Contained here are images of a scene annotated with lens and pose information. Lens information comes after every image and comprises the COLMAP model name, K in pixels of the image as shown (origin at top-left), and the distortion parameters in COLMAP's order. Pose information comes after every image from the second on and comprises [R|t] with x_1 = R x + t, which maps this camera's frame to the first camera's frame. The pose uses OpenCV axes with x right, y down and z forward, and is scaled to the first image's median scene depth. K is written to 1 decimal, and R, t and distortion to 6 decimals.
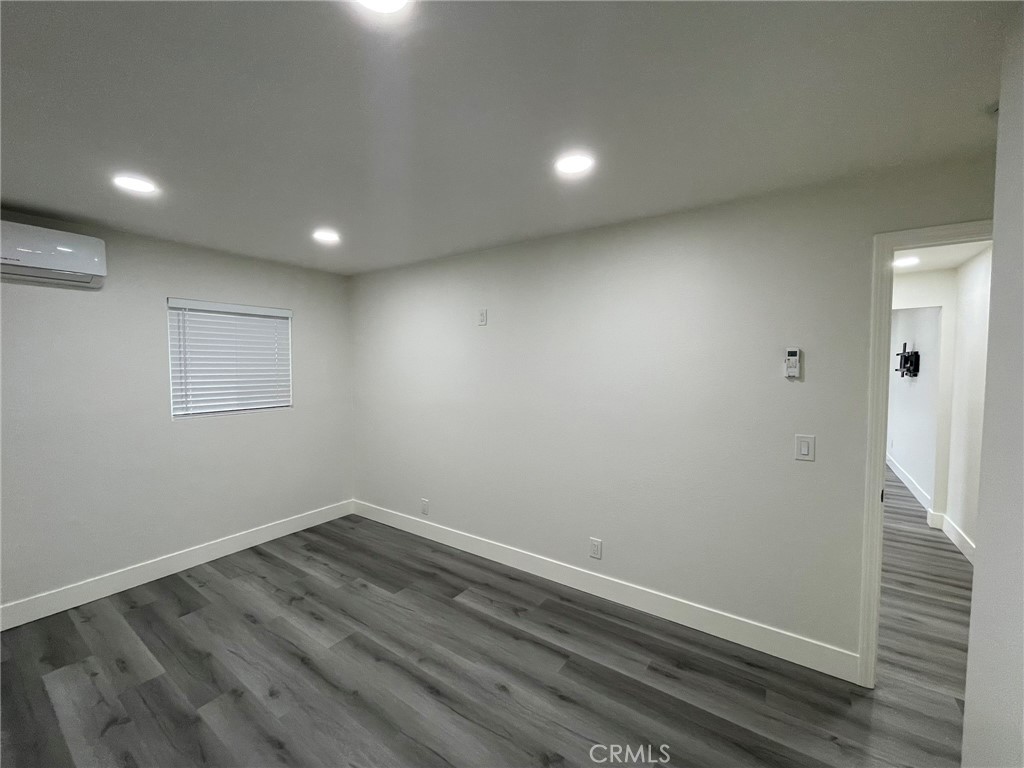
lens RADIAL K [[412.6, 0, 508.4], [0, 412.6, 383.3], [0, 0, 1]] dist [-0.001851, -0.000070]
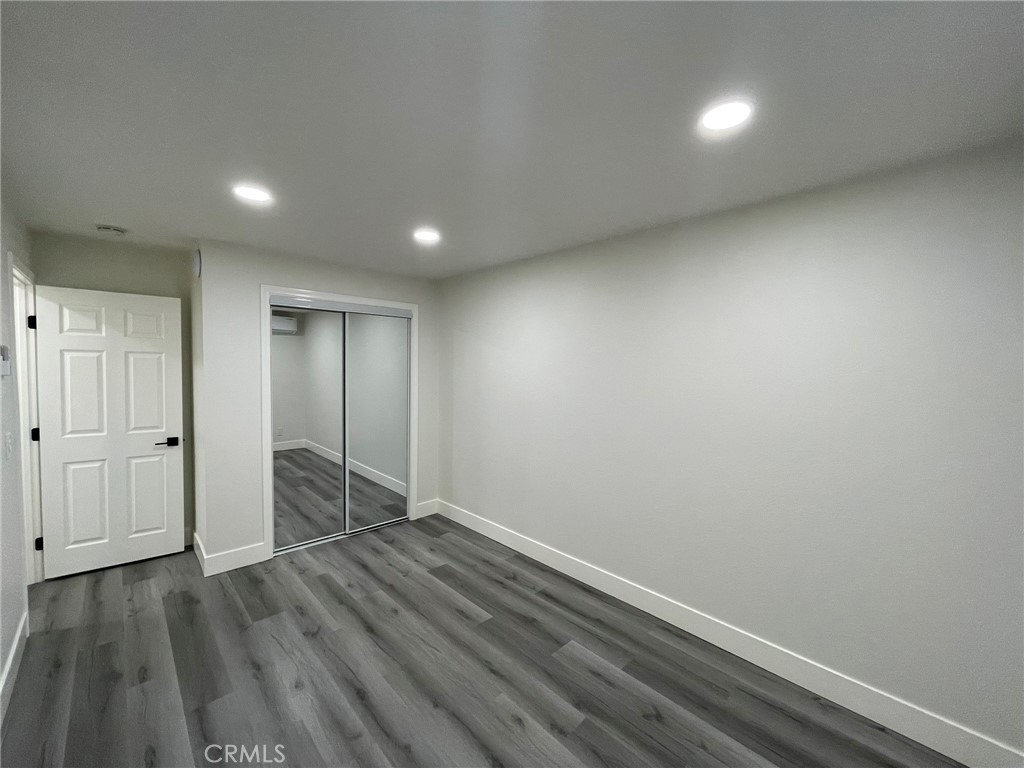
lens RADIAL K [[412.6, 0, 515.2], [0, 412.6, 383.6], [0, 0, 1]] dist [-0.001851, -0.000070]
pose [[-0.982529, -0.023104, 0.184670, -0.549646], [-0.007297, 0.996284, 0.085825, -0.073166], [-0.185966, 0.082978, -0.979046, 1.420460]]
